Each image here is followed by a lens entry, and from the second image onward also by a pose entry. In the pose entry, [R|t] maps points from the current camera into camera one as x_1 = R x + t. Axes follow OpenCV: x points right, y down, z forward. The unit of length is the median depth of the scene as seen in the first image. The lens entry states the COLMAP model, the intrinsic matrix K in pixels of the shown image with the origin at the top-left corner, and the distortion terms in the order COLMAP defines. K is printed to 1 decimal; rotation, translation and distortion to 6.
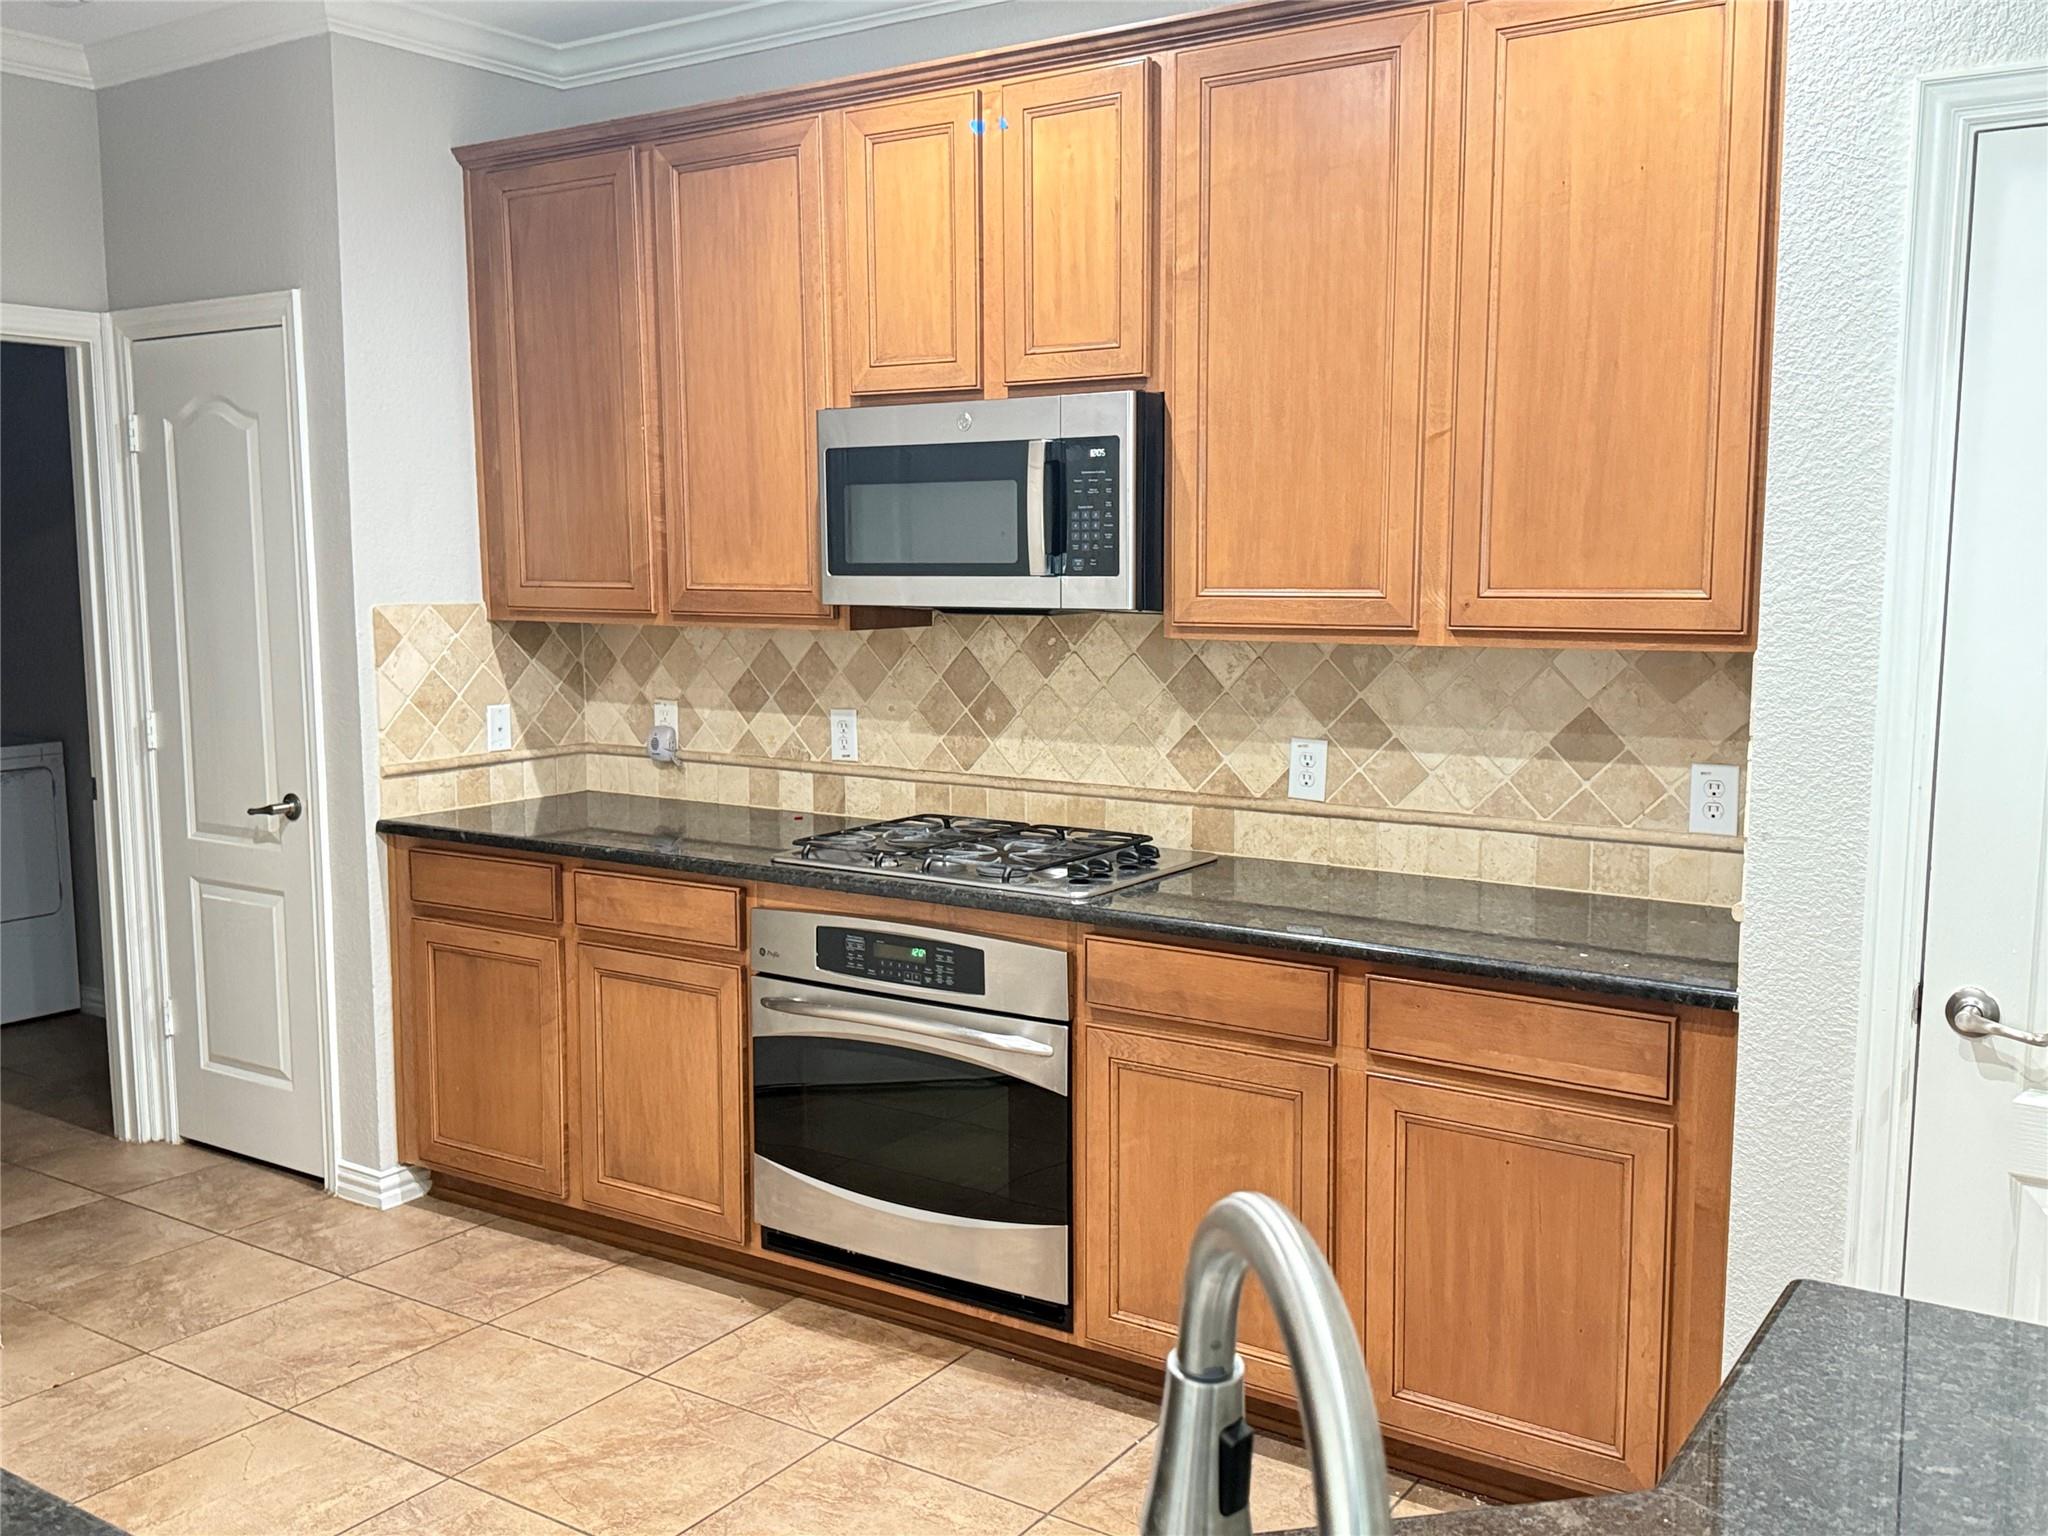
lens RADIAL K [[1842.2, 0, 1020.7], [0, 1842.2, 774.1], [0, 0, 1]] dist [0.134848, -0.239353]
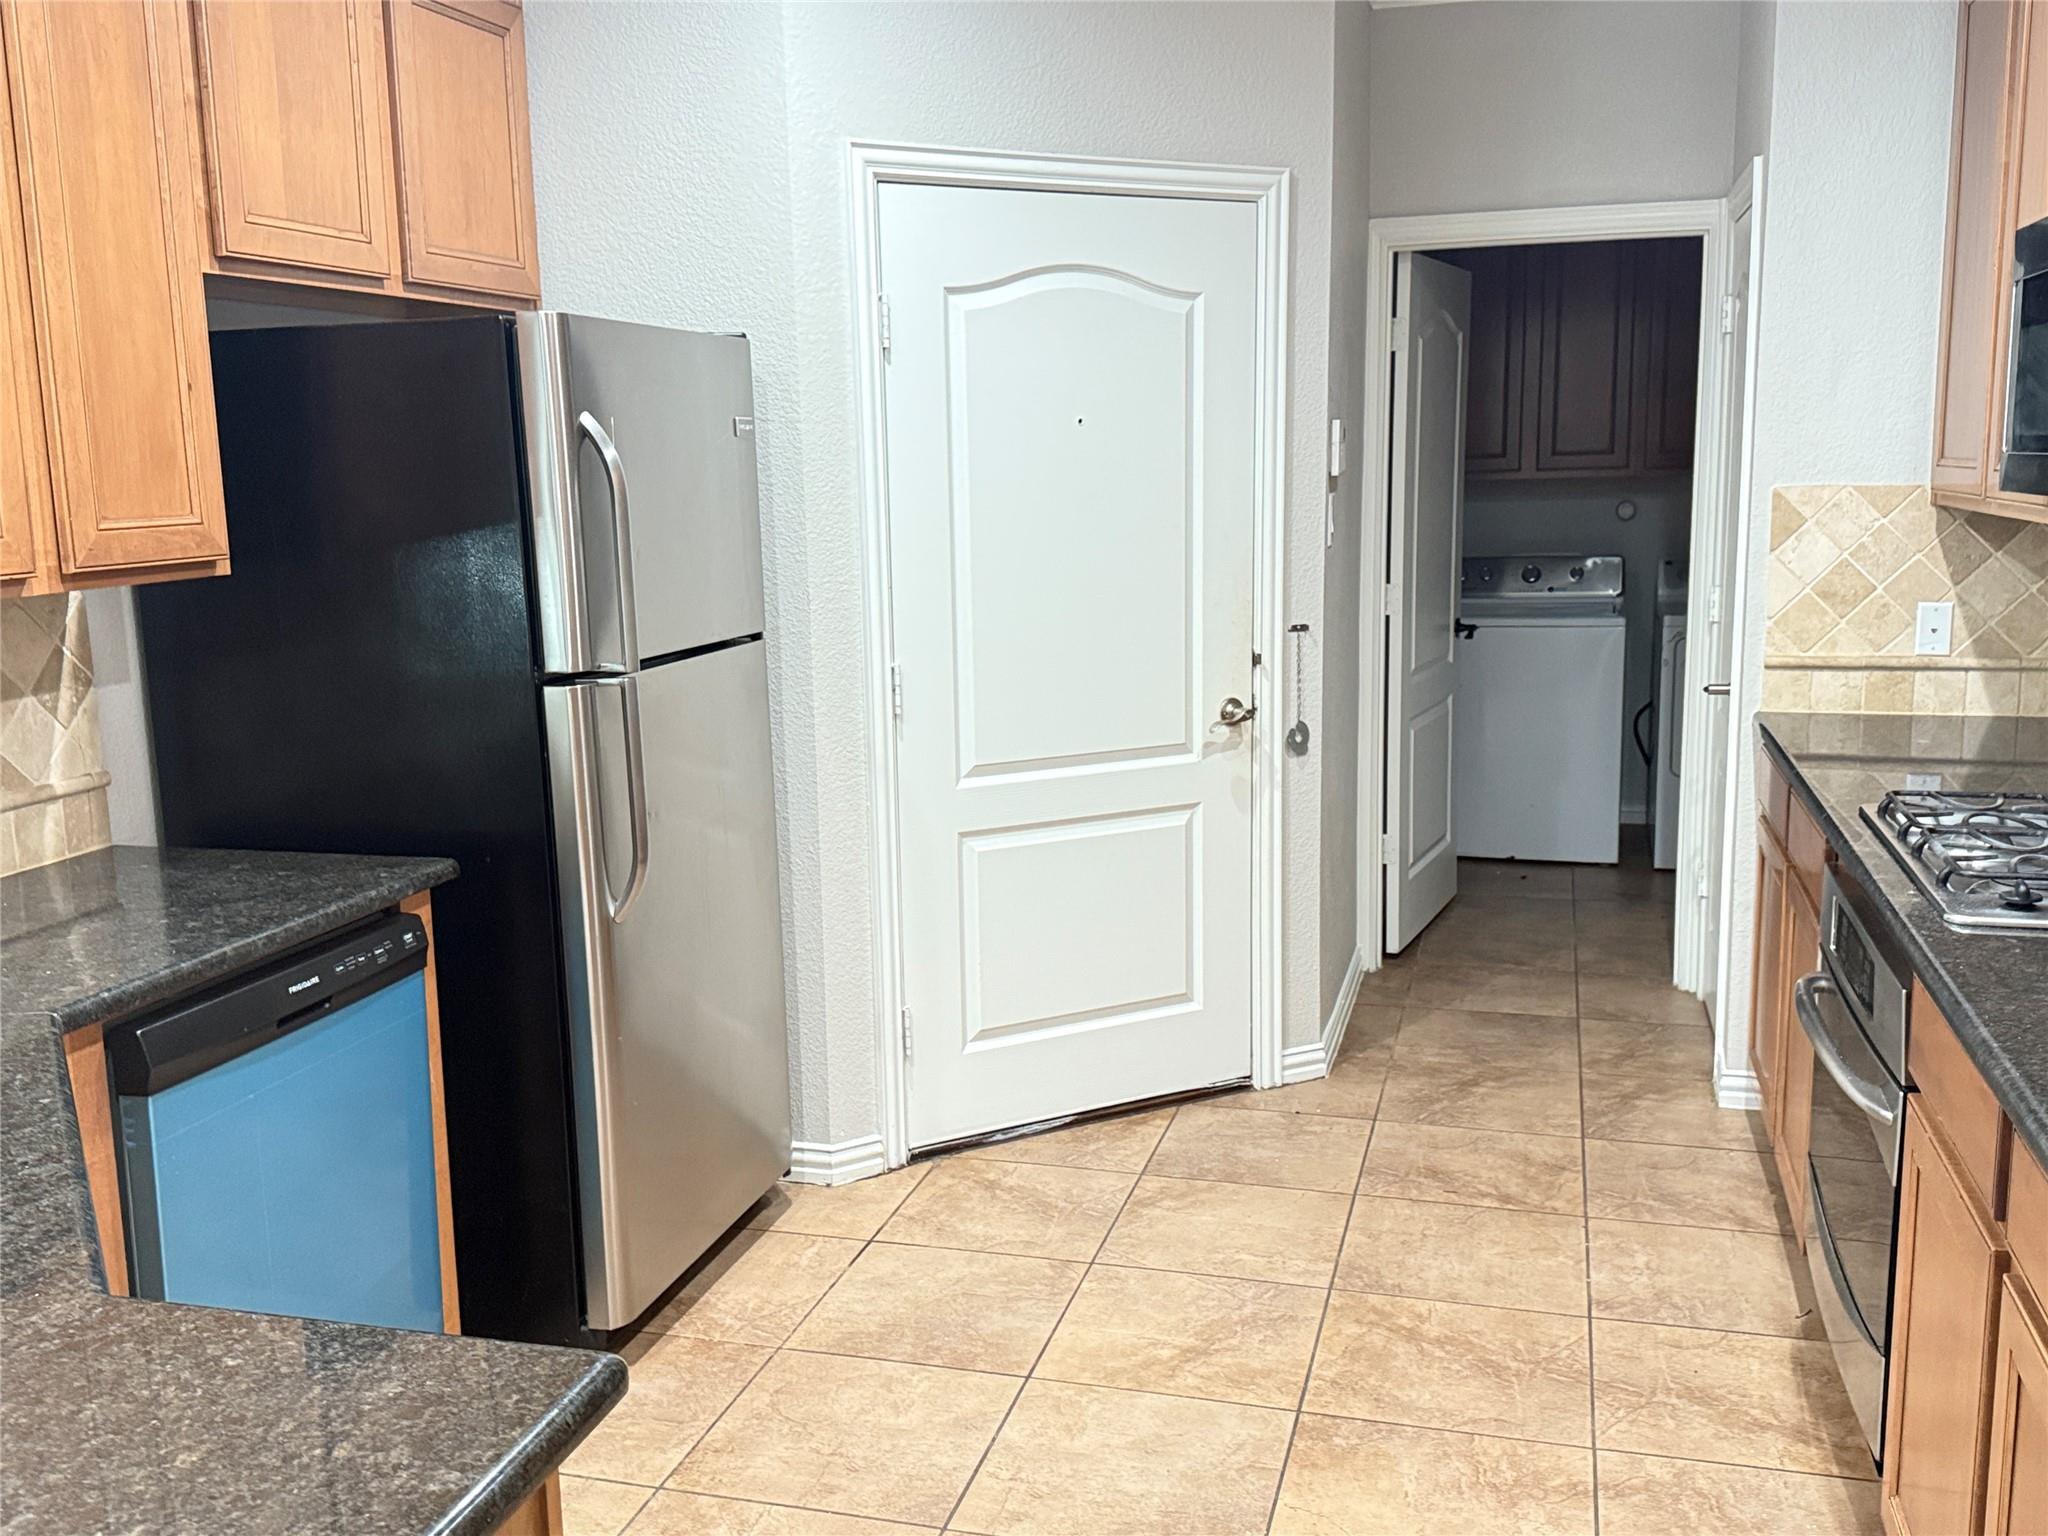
lens RADIAL K [[1842.2, 0, 1027.3], [0, 1842.2, 765.7], [0, 0, 1]] dist [0.134848, -0.239353]
pose [[0.321223, 0.156851, -0.933924, 0.435608], [-0.097878, 0.986406, 0.132000, -0.037918], [0.941932, 0.049009, 0.332208, 0.326867]]
